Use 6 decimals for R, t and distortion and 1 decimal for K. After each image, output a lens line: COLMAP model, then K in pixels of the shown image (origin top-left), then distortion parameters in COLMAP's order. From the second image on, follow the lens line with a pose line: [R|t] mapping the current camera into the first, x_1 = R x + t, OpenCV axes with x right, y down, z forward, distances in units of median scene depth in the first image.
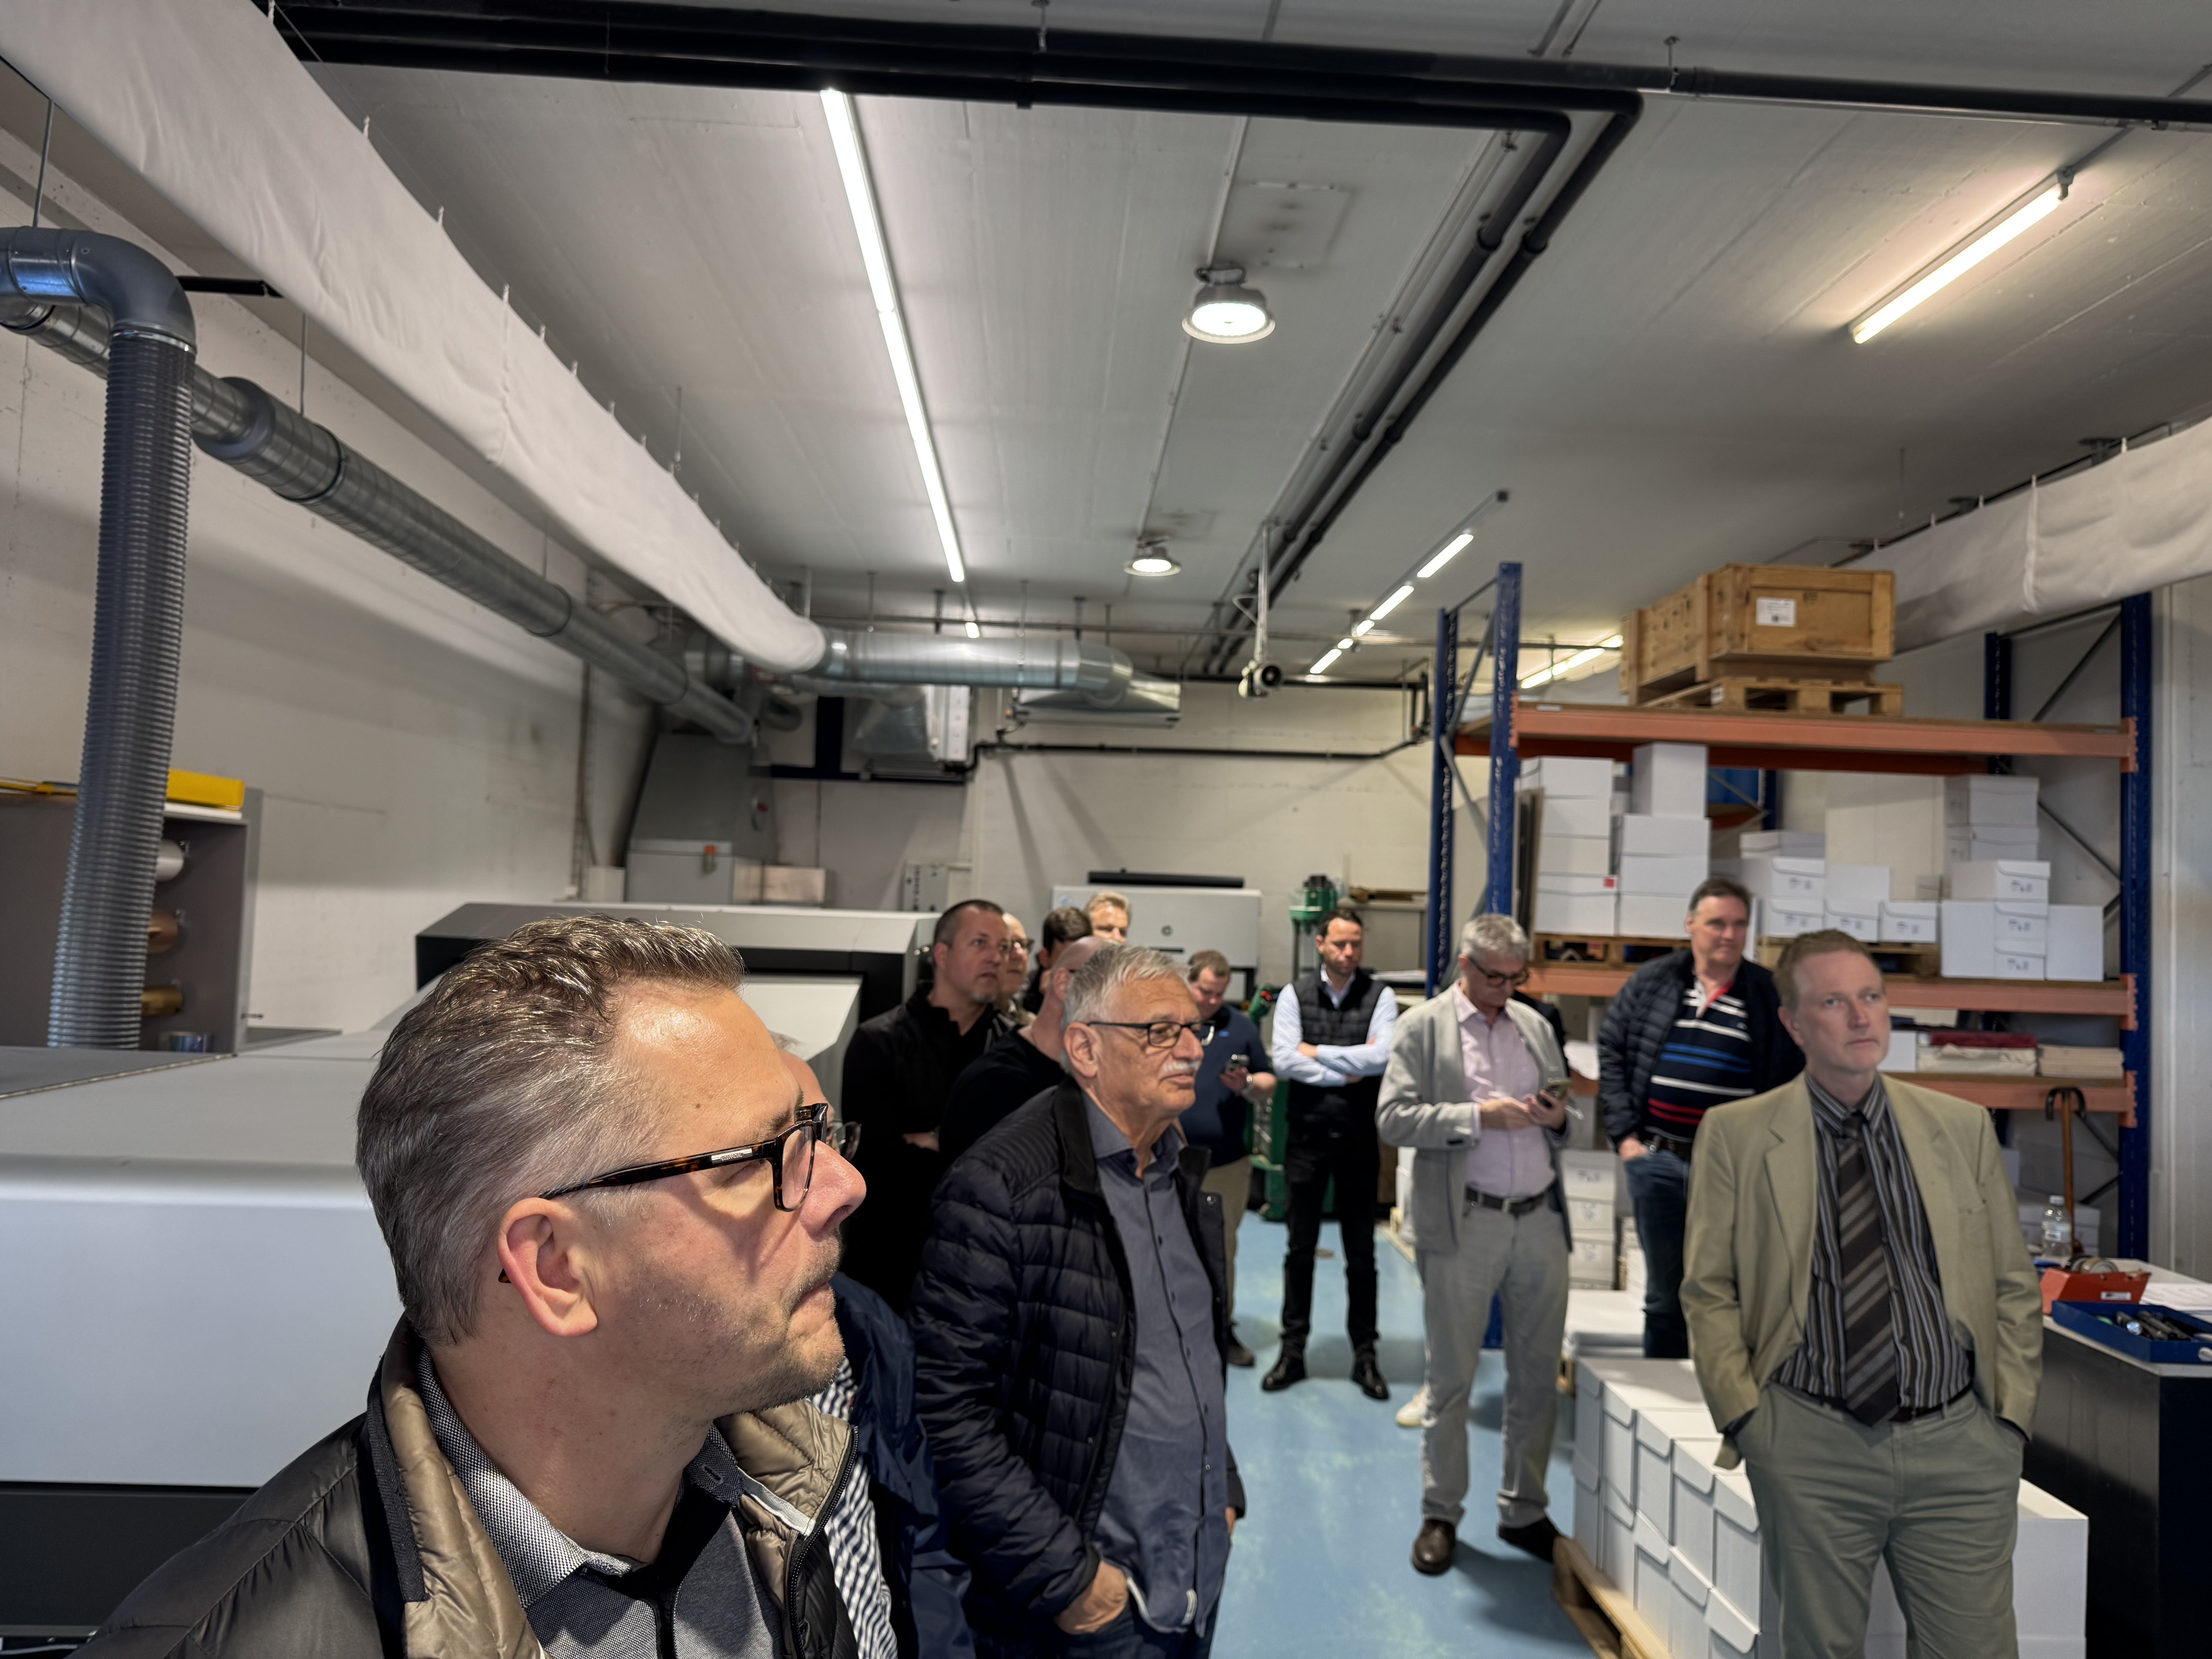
lens RADIAL K [[1543.0, 0, 1116.5], [0, 1543.0, 838.7], [0, 0, 1]] dist [0.087702, -0.153025]
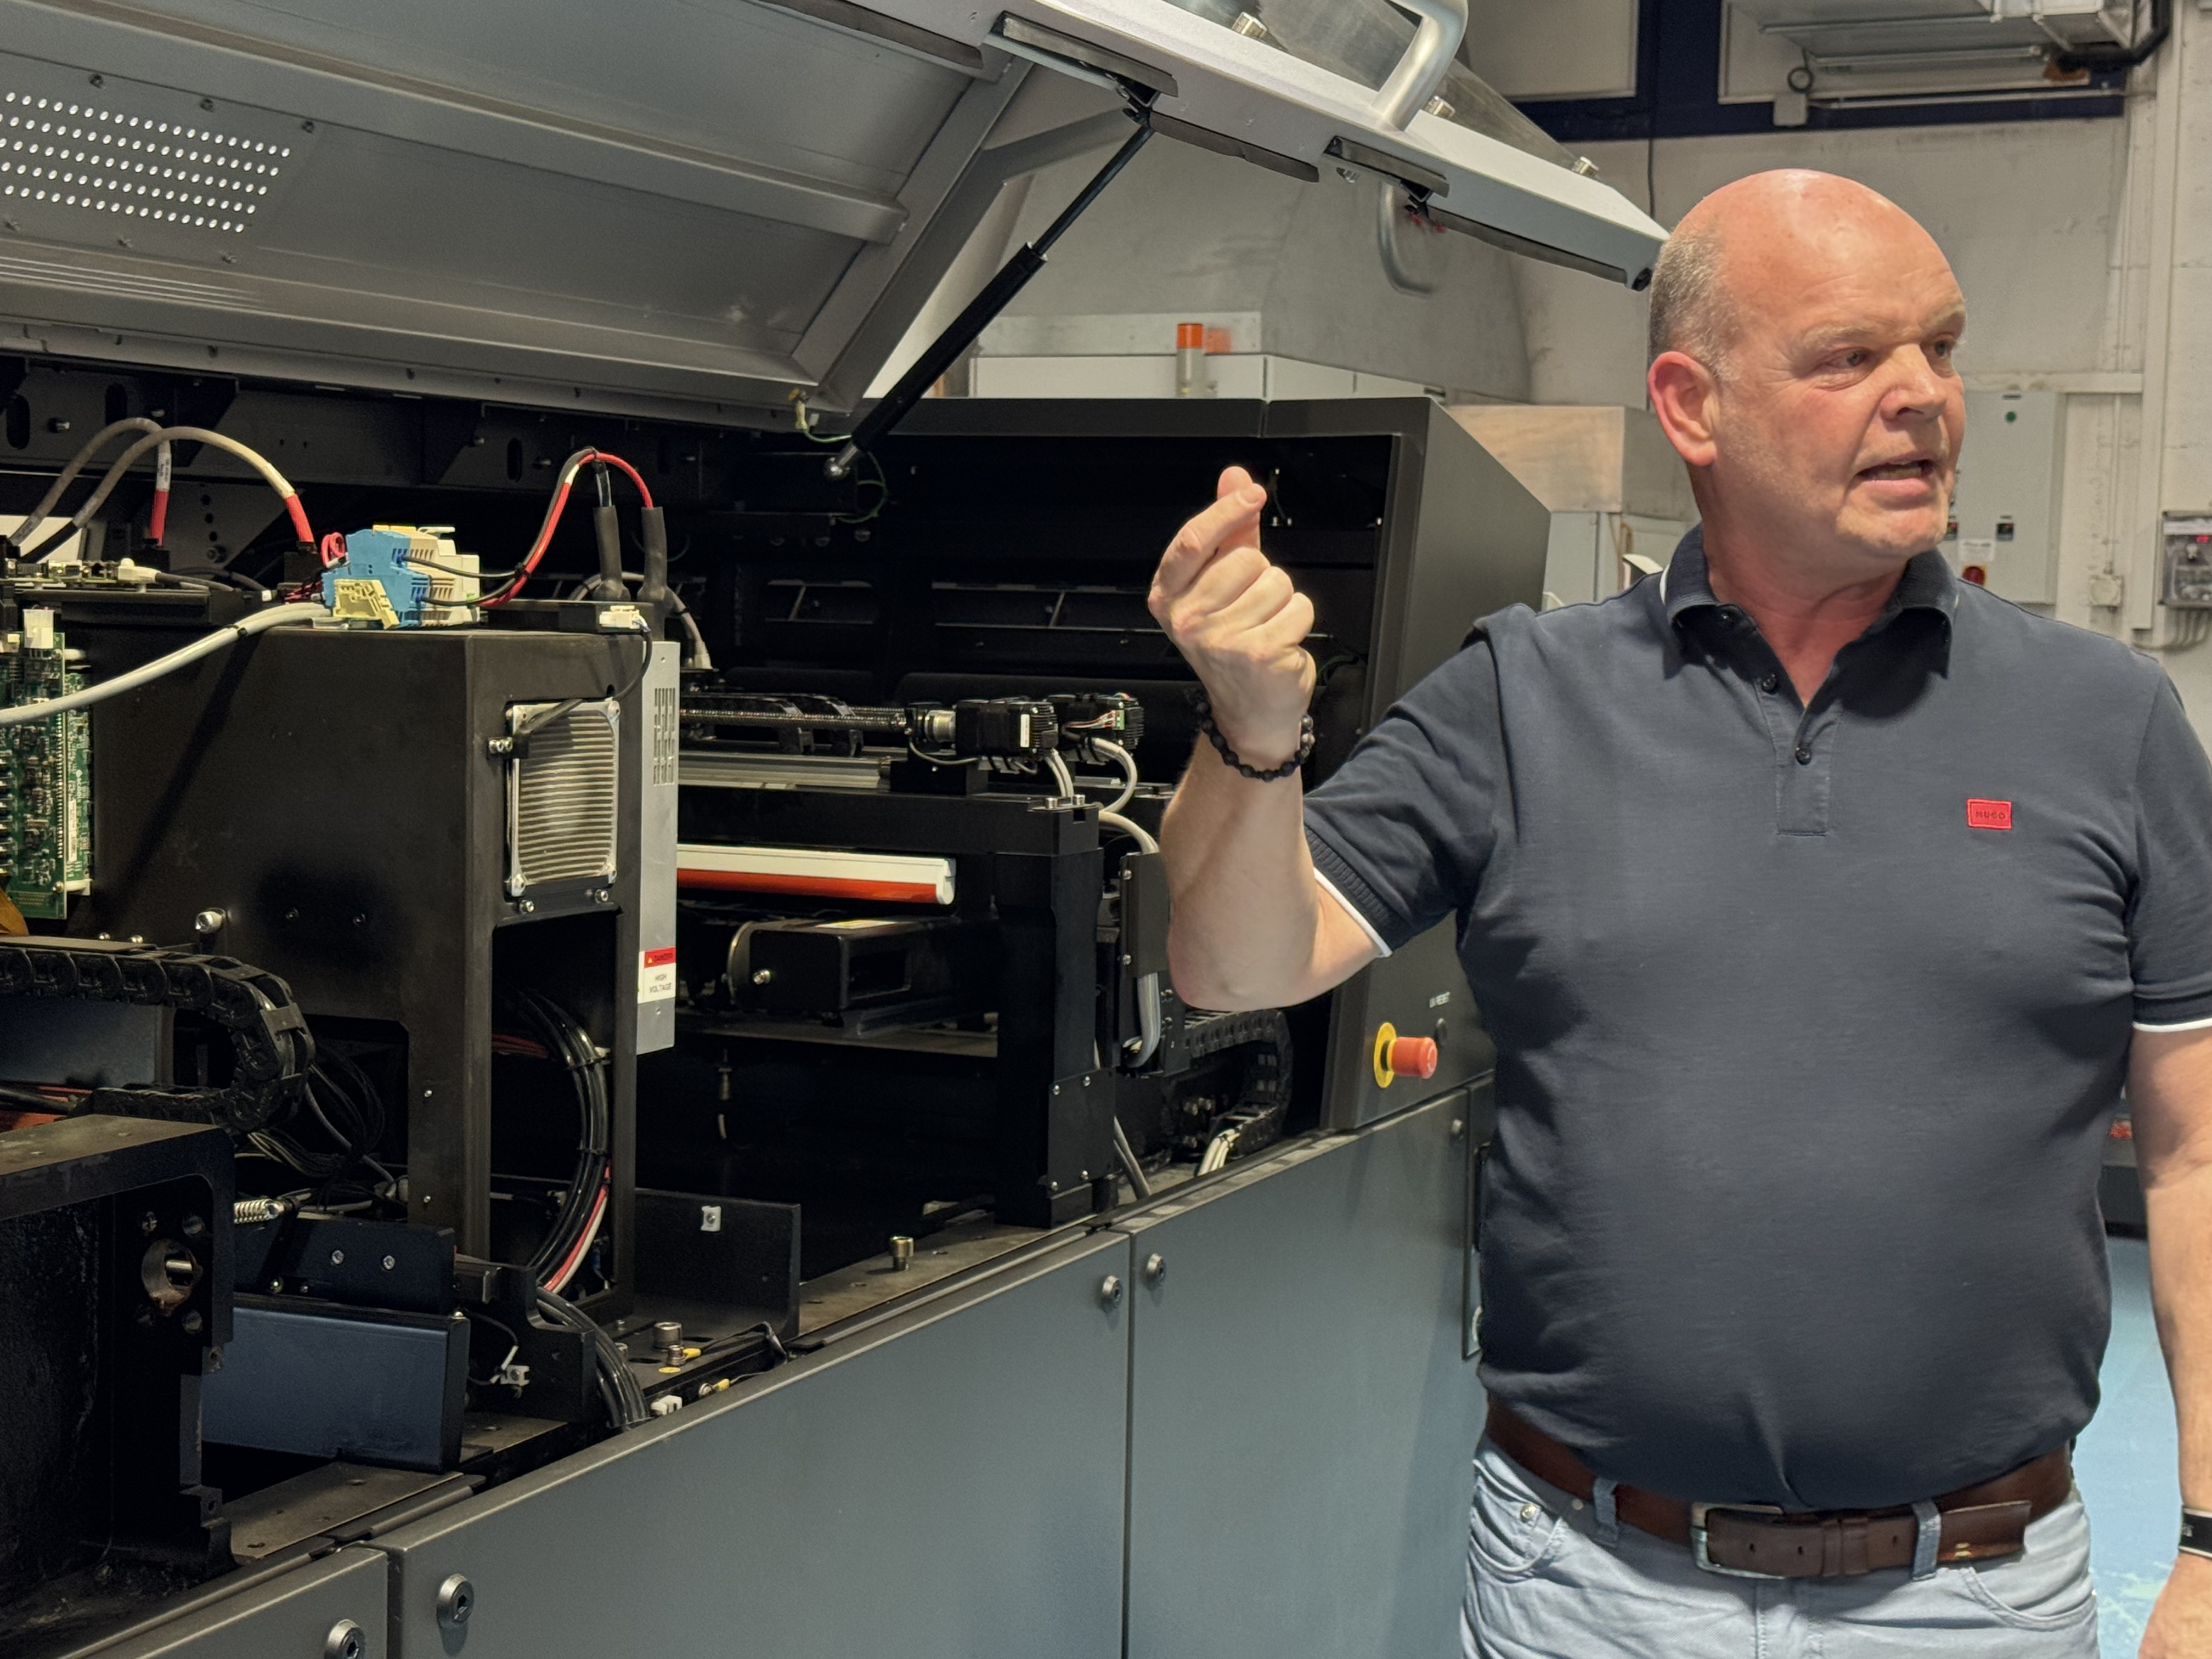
lens RADIAL K [[3449.4, 0, 1106.0], [0, 3449.4, 829.5], [0, 0, 1]] dist [0.060501, 0.101447]
pose [[0.896550, 0.015872, -0.442659, 0.041883], [0.031690, 0.994498, 0.099843, 0.047675], [0.441808, -0.103542, 0.891114, 0.472872]]
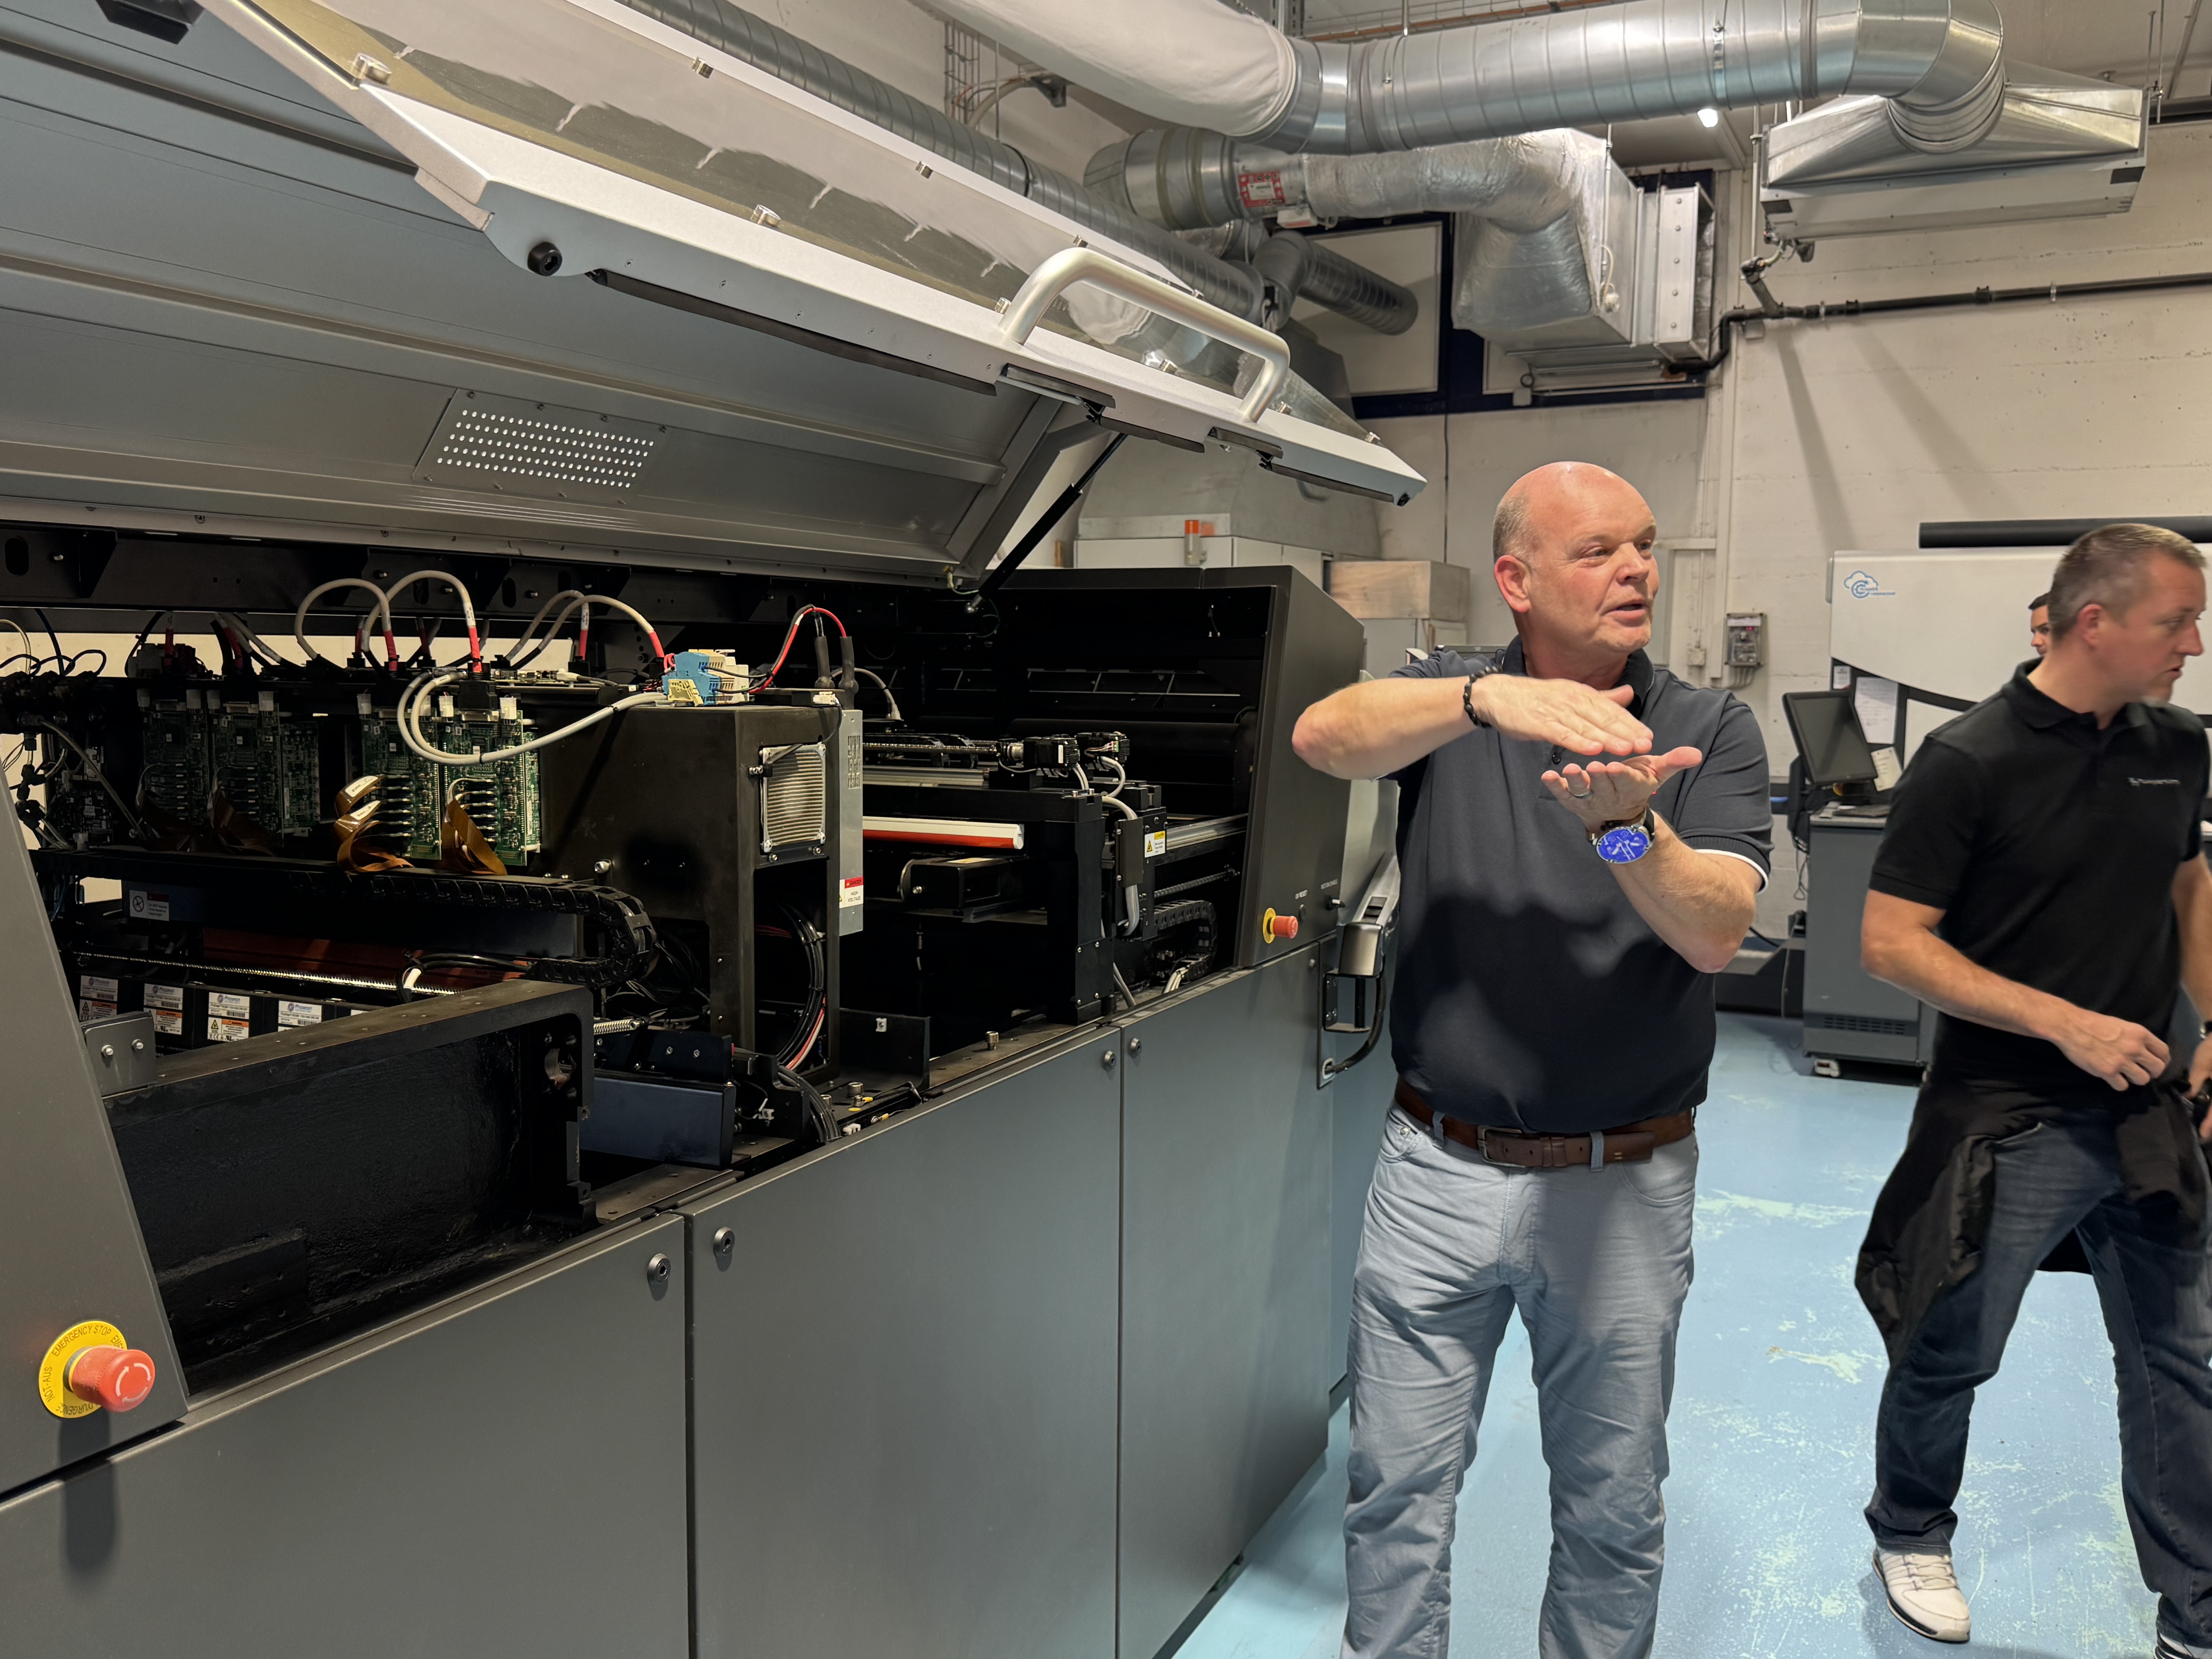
lens RADIAL K [[1828.2, 0, 1106.0], [0, 1828.2, 829.5], [0, 0, 1]] dist [0.091557, -0.127605]
pose [[0.878489, 0.018963, -0.477387, 0.050494], [0.045128, 0.991451, 0.122426, 0.044662], [0.475627, -0.129093, 0.870123, 0.491318]]
